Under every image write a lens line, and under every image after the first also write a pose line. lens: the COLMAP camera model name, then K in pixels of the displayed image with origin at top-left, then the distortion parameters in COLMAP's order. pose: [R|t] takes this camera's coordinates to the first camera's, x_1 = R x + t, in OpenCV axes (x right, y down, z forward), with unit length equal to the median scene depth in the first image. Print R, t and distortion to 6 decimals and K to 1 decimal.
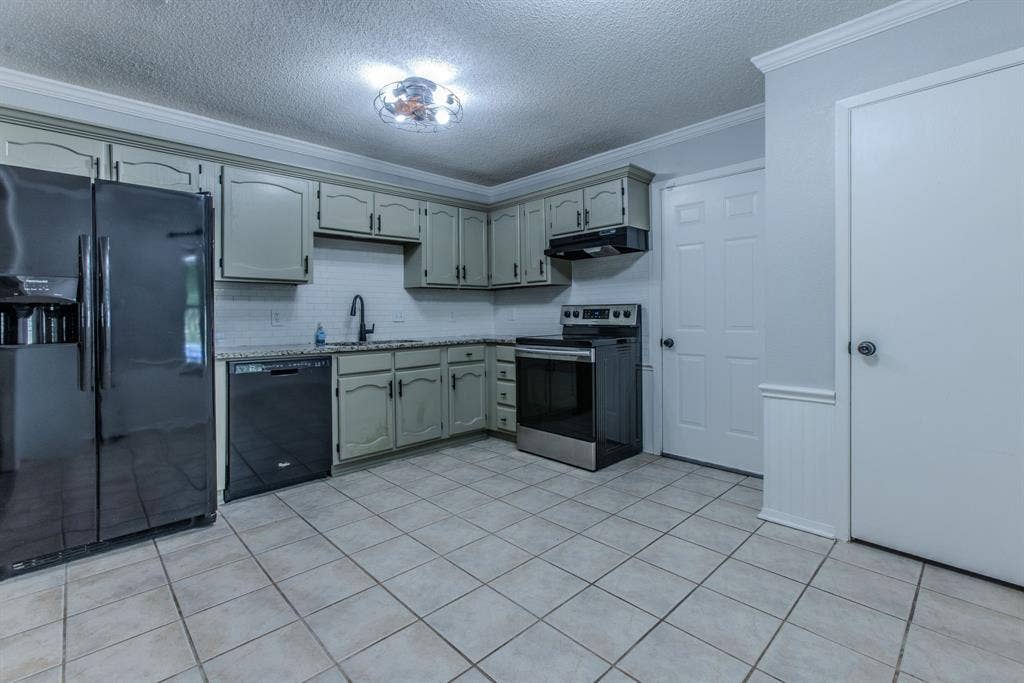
lens RADIAL K [[464.5, 0, 501.6], [0, 464.5, 315.1], [0, 0, 1]] dist [-0.001561, 0.000440]
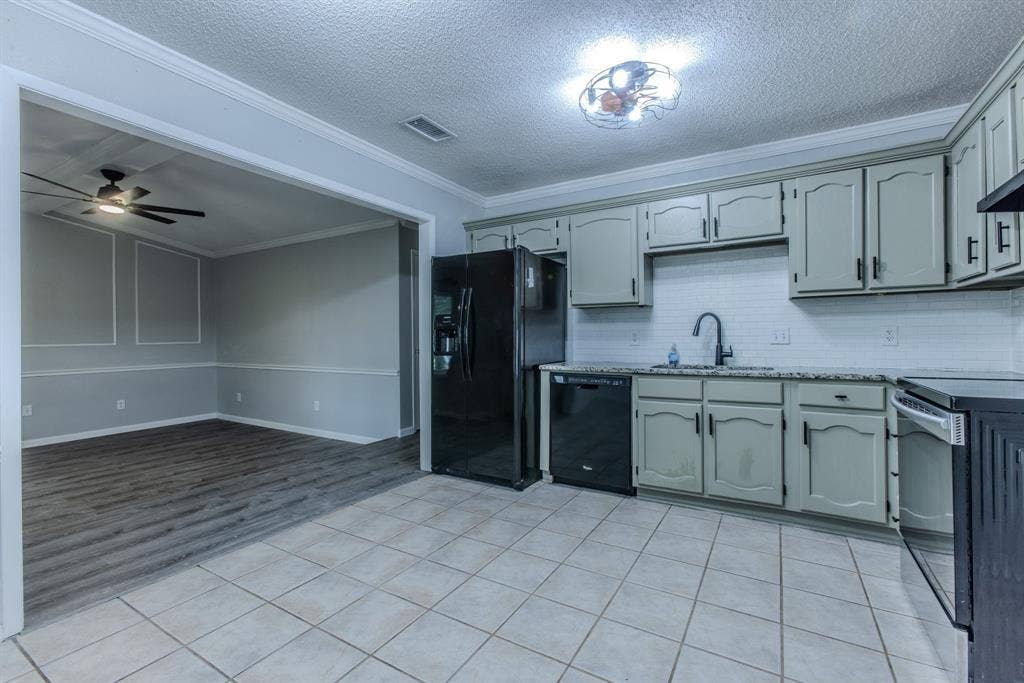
lens RADIAL K [[449.2, 0, 509.8], [0, 449.2, 336.5], [0, 0, 1]] dist [-0.001076, 0.000465]
pose [[0.277349, 0.004438, -0.960759, 0.432902], [0.002917, 0.999981, 0.005462, -0.003878], [0.960765, -0.004317, 0.277331, 0.422060]]
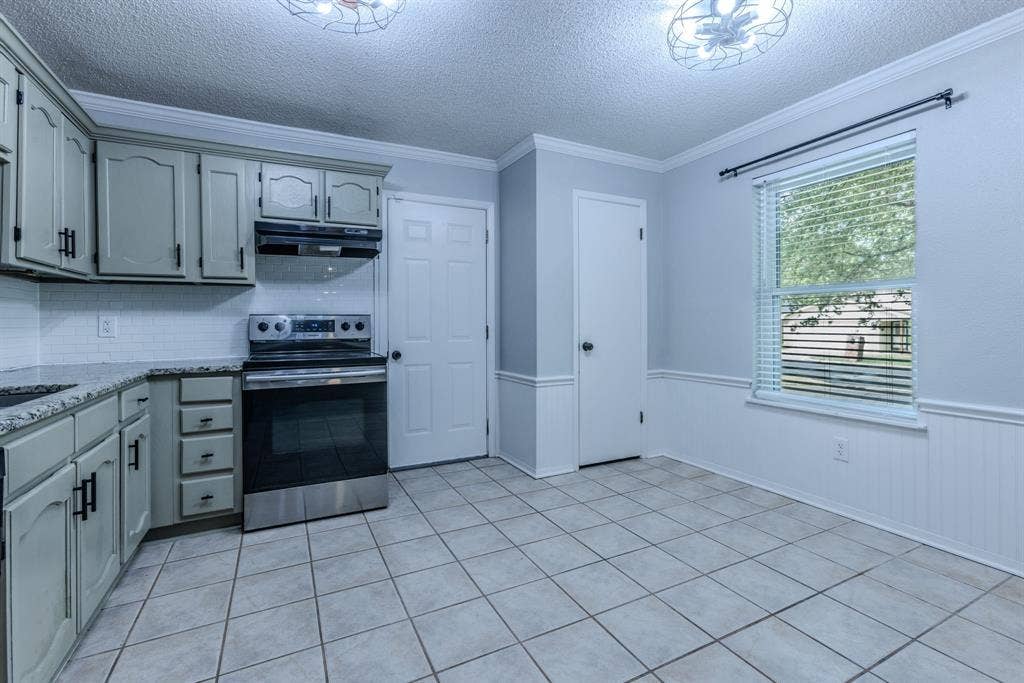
lens RADIAL K [[463.8, 0, 518.4], [0, 463.8, 322.6], [0, 0, 1]] dist [-0.001428, 0.000284]
pose [[0.274254, 0.010616, 0.961599, -0.510972], [0.004710, 0.999912, -0.012383, 0.003220], [-0.961646, 0.007925, 0.274180, 0.465976]]
